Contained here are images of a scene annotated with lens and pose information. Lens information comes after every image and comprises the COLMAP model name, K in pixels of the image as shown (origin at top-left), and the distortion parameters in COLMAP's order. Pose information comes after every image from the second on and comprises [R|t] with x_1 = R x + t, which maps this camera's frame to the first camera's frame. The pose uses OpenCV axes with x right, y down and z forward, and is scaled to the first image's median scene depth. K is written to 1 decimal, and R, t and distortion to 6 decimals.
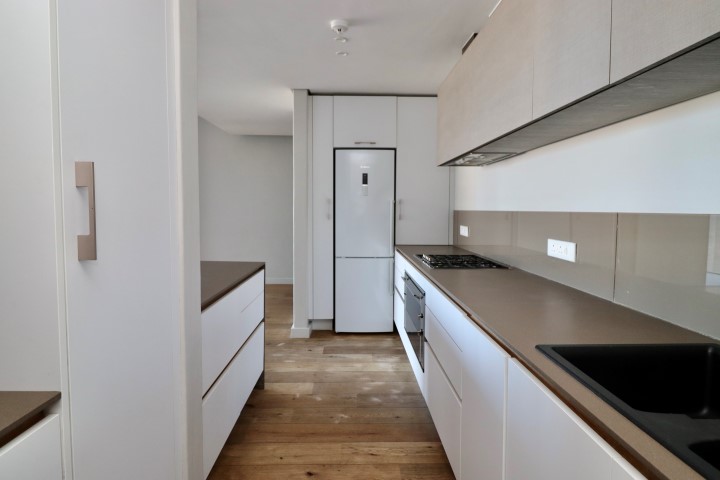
lens RADIAL K [[420.1, 0, 374.4], [0, 420.1, 236.6], [0, 0, 1]] dist [0.005329, -0.000383]
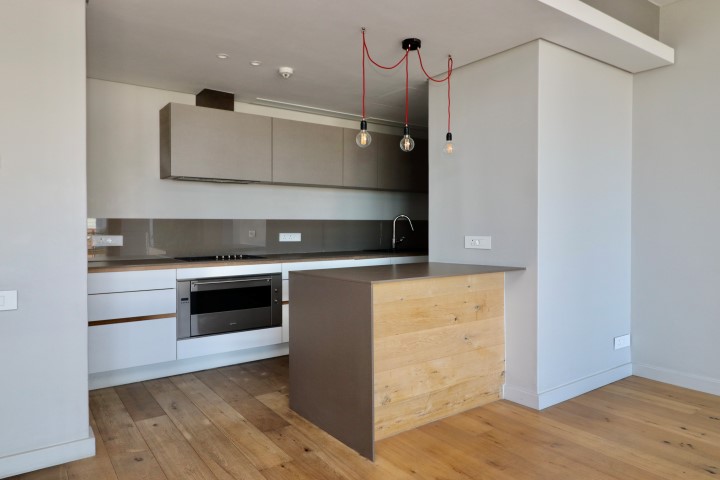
lens RADIAL K [[467.9, 0, 356.8], [0, 467.9, 233.6], [0, 0, 1]] dist [0.000874, -0.011101]
pose [[-0.562160, -0.016307, 0.826867, -0.878545], [0.055593, 0.996799, 0.057454, -0.054464], [-0.825158, 0.078267, -0.559454, 1.050579]]
